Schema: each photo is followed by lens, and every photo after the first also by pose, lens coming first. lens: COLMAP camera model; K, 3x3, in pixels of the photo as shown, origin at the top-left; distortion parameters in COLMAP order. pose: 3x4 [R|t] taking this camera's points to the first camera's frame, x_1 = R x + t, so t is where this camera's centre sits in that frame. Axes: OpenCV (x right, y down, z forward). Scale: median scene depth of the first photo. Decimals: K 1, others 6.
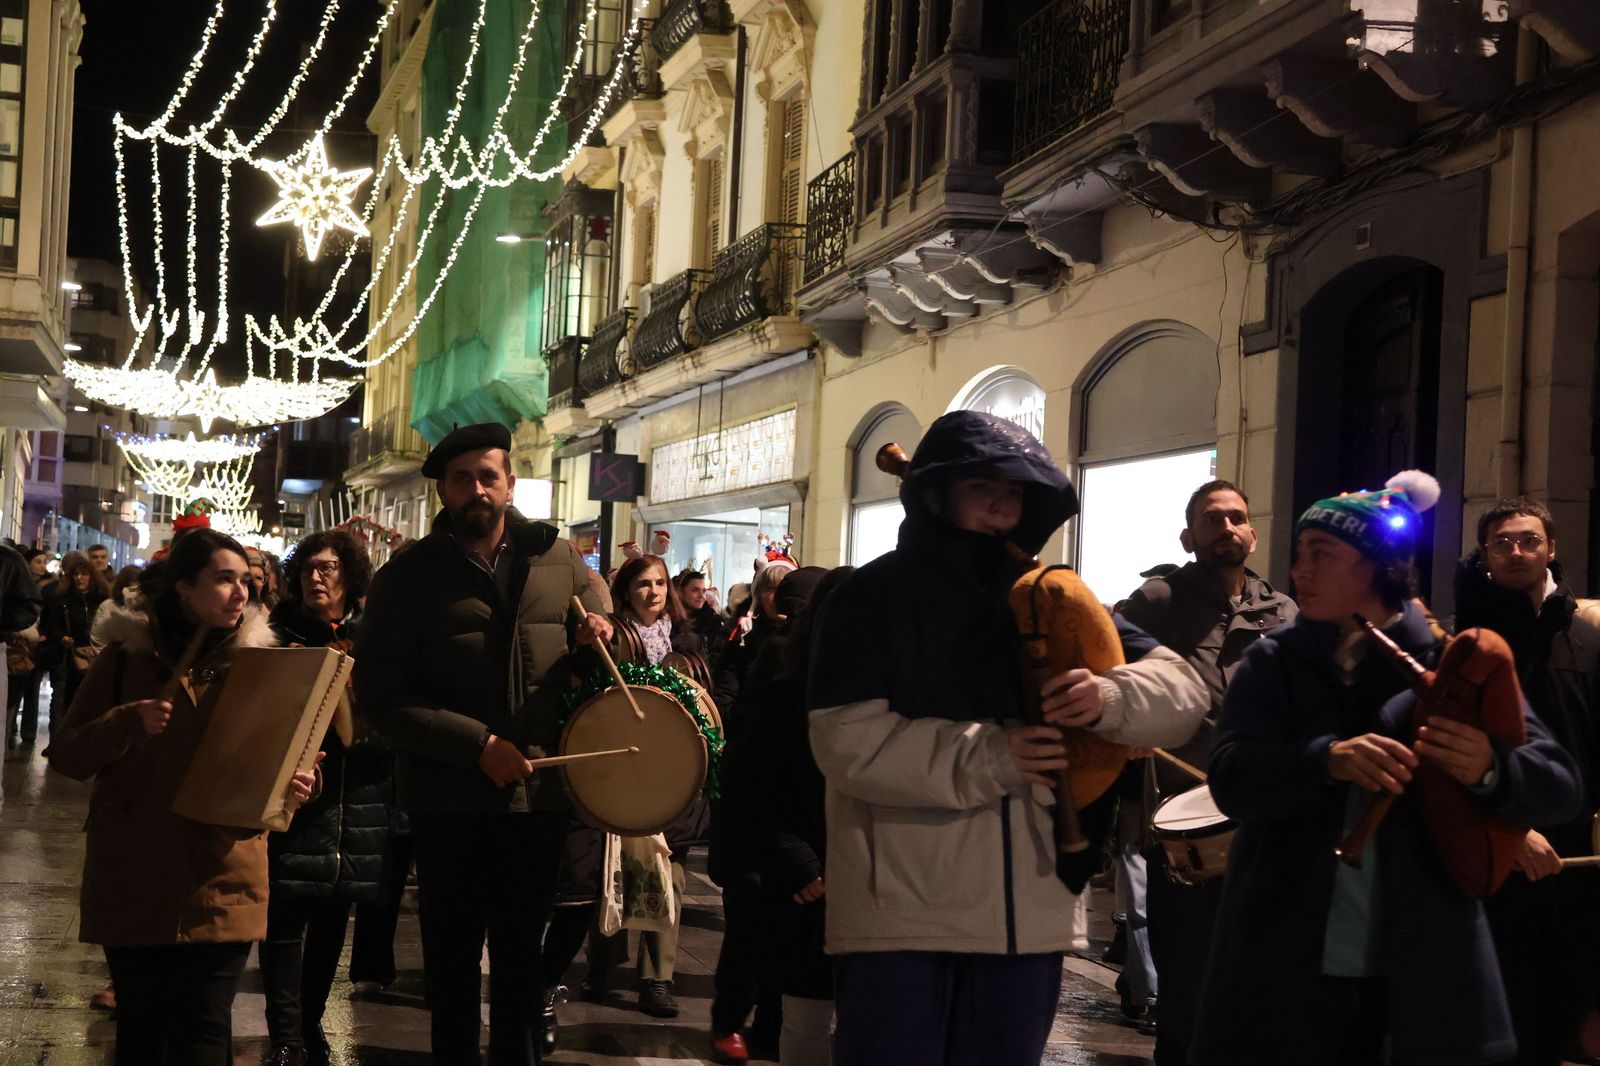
lens RADIAL K [[2203.5, 0, 800.0], [0, 2203.5, 533.0], [0, 0, 1]] dist [0.115666, 0.036747]
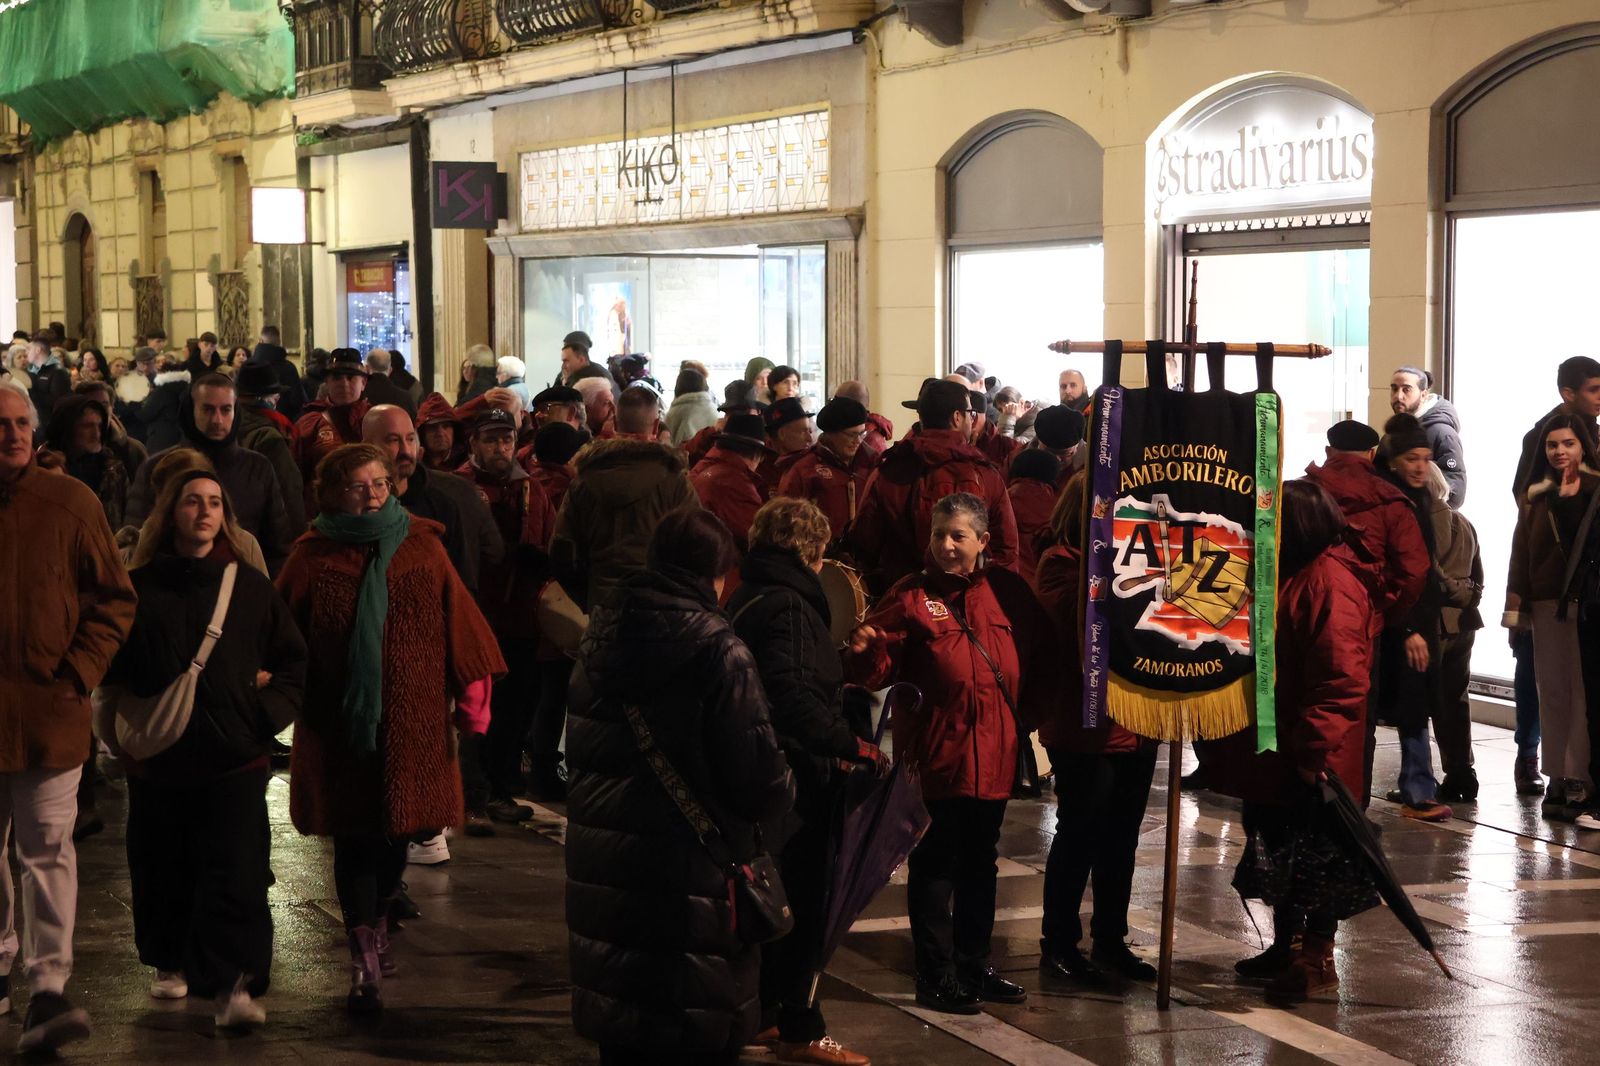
lens RADIAL K [[2203.5, 0, 800.0], [0, 2203.5, 533.0], [0, 0, 1]] dist [0.115666, 0.036747]
pose [[0.954276, -0.001606, -0.298924, 0.223703], [0.021387, 0.997790, 0.062914, 0.039875], [0.298162, -0.066431, 0.952201, 0.304387]]
